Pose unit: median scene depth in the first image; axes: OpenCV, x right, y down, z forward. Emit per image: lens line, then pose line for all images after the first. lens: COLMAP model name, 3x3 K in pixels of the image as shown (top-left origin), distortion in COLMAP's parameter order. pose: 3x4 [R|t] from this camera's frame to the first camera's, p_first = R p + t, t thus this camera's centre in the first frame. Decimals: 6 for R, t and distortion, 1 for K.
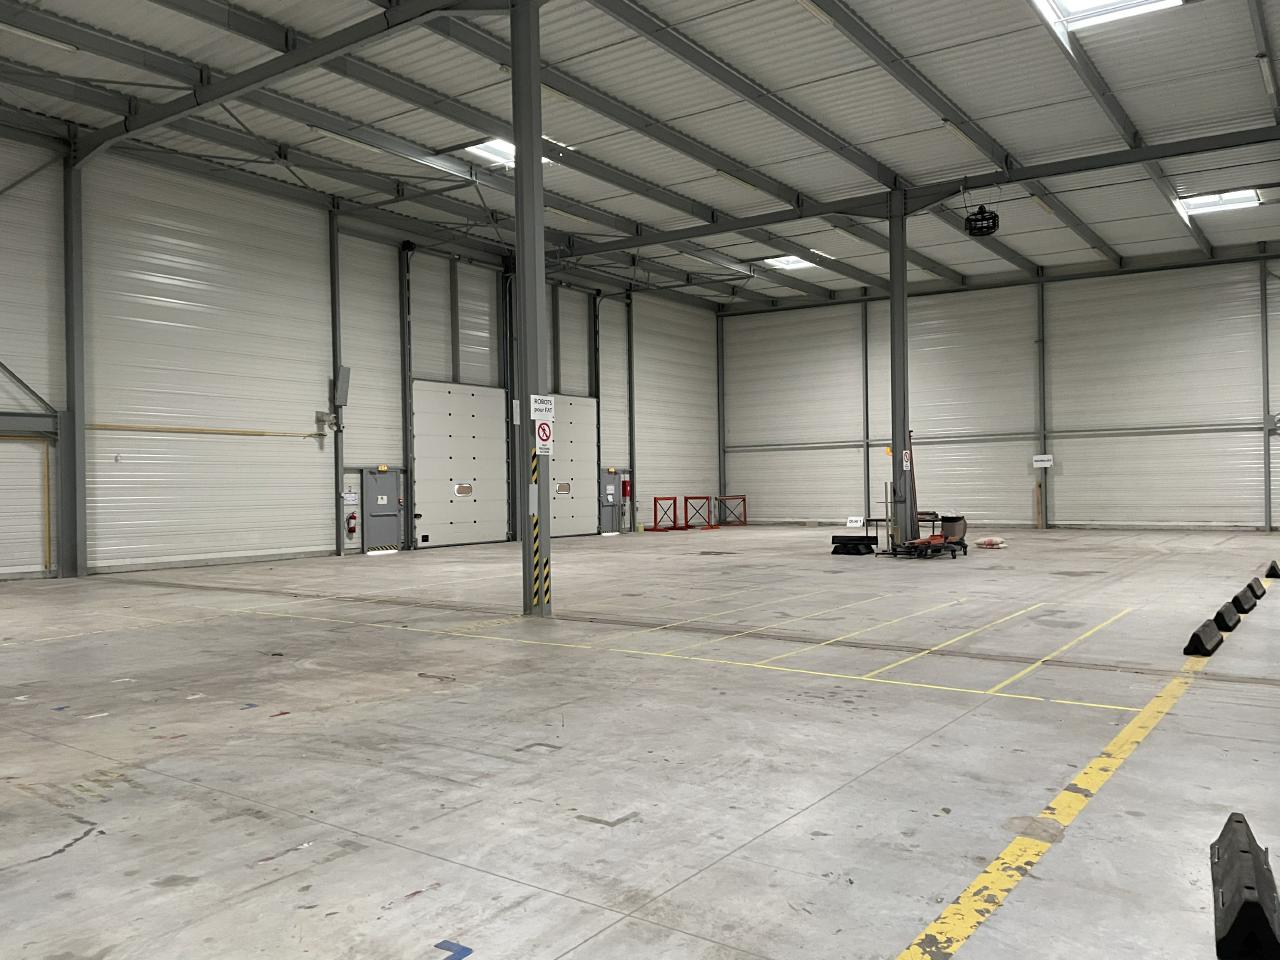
lens RADIAL K [[963.2, 0, 650.6], [0, 963.2, 484.8], [0, 0, 1]] dist [0.080737, -0.092652]
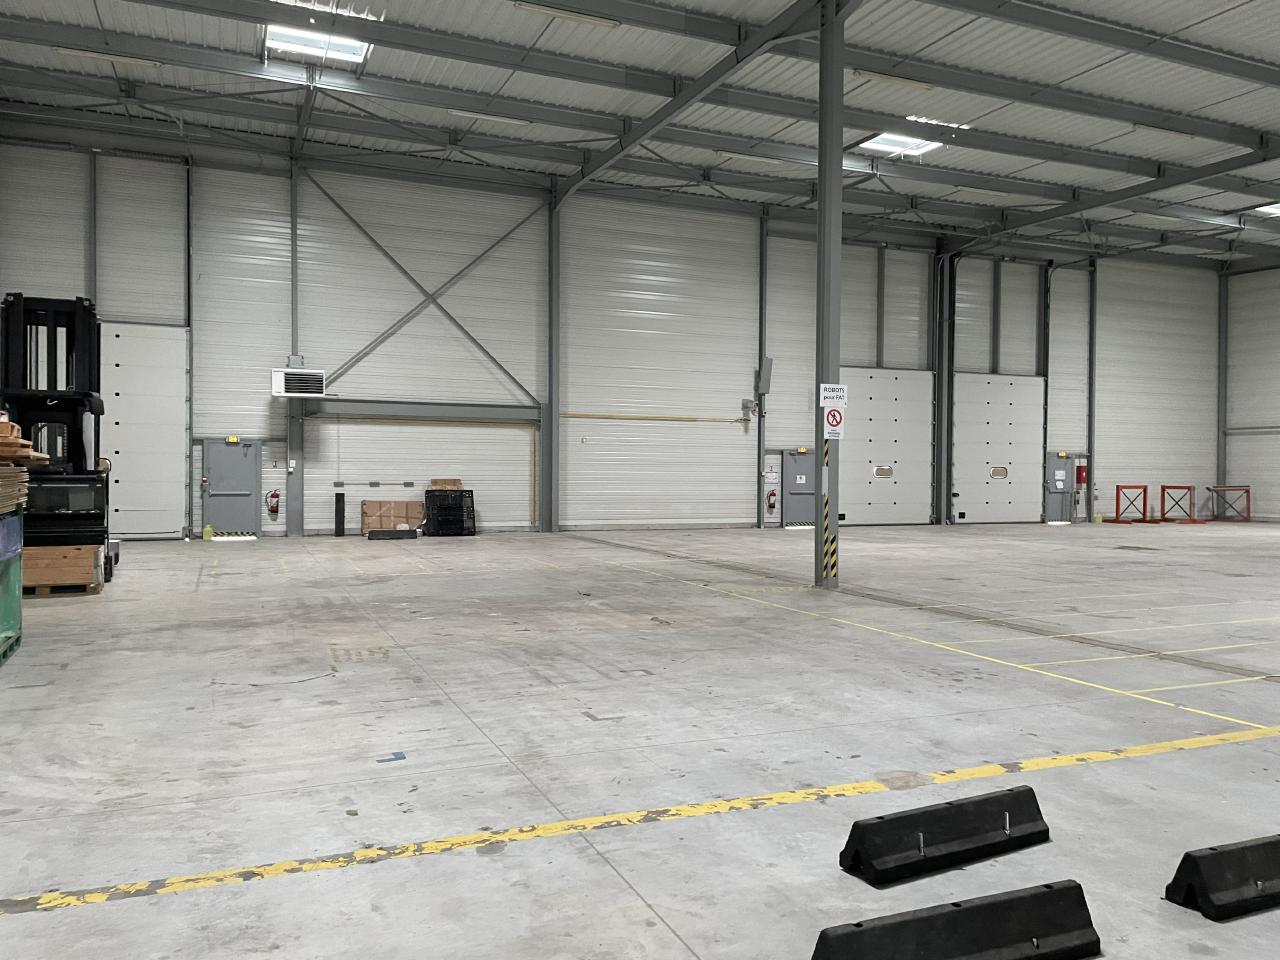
lens RADIAL K [[963.2, 0, 635.4], [0, 963.2, 480.7], [0, 0, 1]] dist [0.080737, -0.092652]
pose [[0.855086, 0.027175, -0.517773, 0.129165], [-0.019522, 0.999605, 0.020225, -0.001108], [0.518118, -0.007186, 0.855279, -0.019522]]
